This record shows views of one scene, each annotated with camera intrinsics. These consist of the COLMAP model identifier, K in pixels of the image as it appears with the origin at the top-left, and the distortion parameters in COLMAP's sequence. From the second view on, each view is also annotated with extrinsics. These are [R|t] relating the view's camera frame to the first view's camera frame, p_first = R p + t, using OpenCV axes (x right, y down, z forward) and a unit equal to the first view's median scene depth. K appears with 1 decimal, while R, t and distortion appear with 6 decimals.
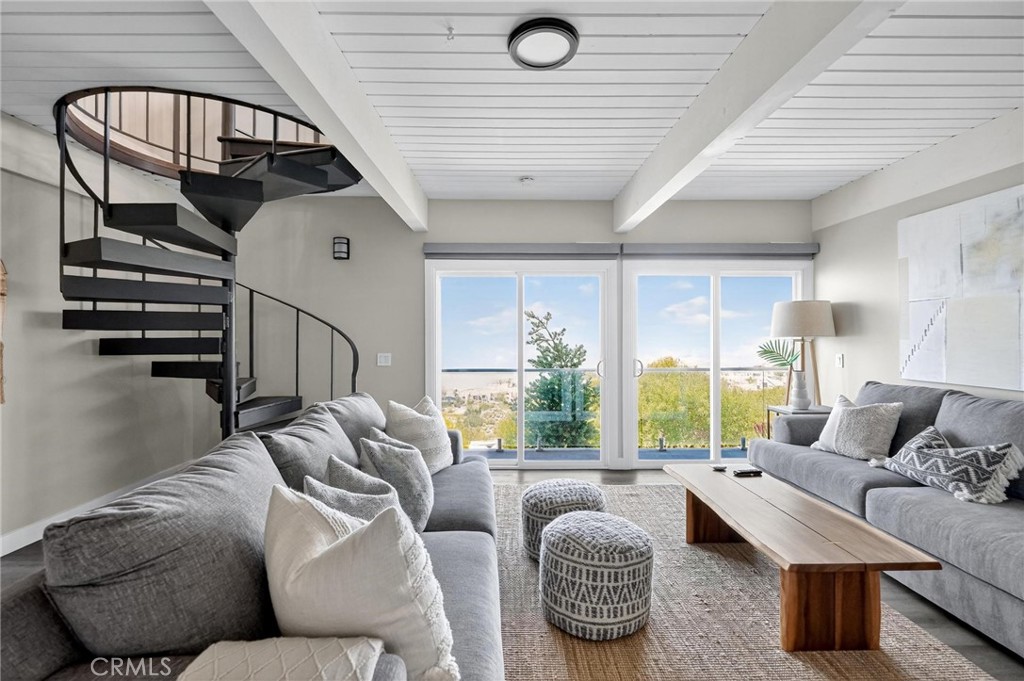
lens RADIAL K [[444.2, 0, 512.0], [0, 444.2, 340.5], [0, 0, 1]] dist [-0.001346, -0.000324]
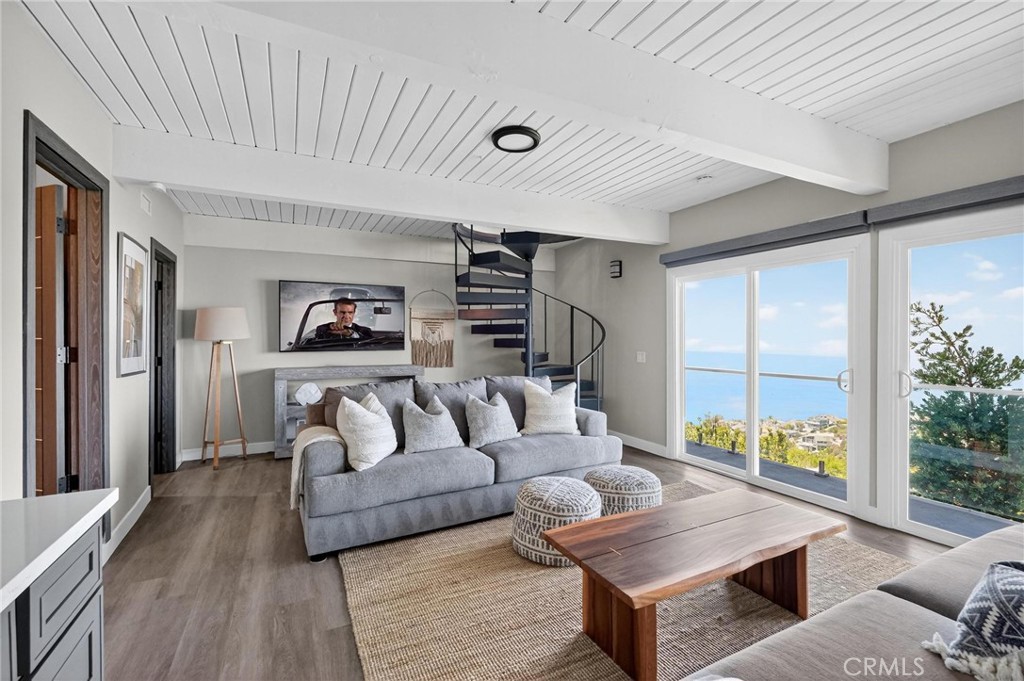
lens RADIAL K [[444.2, 0, 512.0], [0, 444.2, 340.5], [0, 0, 1]] dist [-0.001346, -0.000324]
pose [[0.441854, 0.004877, -0.897074, 0.659757], [-0.007817, 0.999968, 0.001586, -0.000199], [0.897053, 0.006312, 0.441878, 0.163686]]
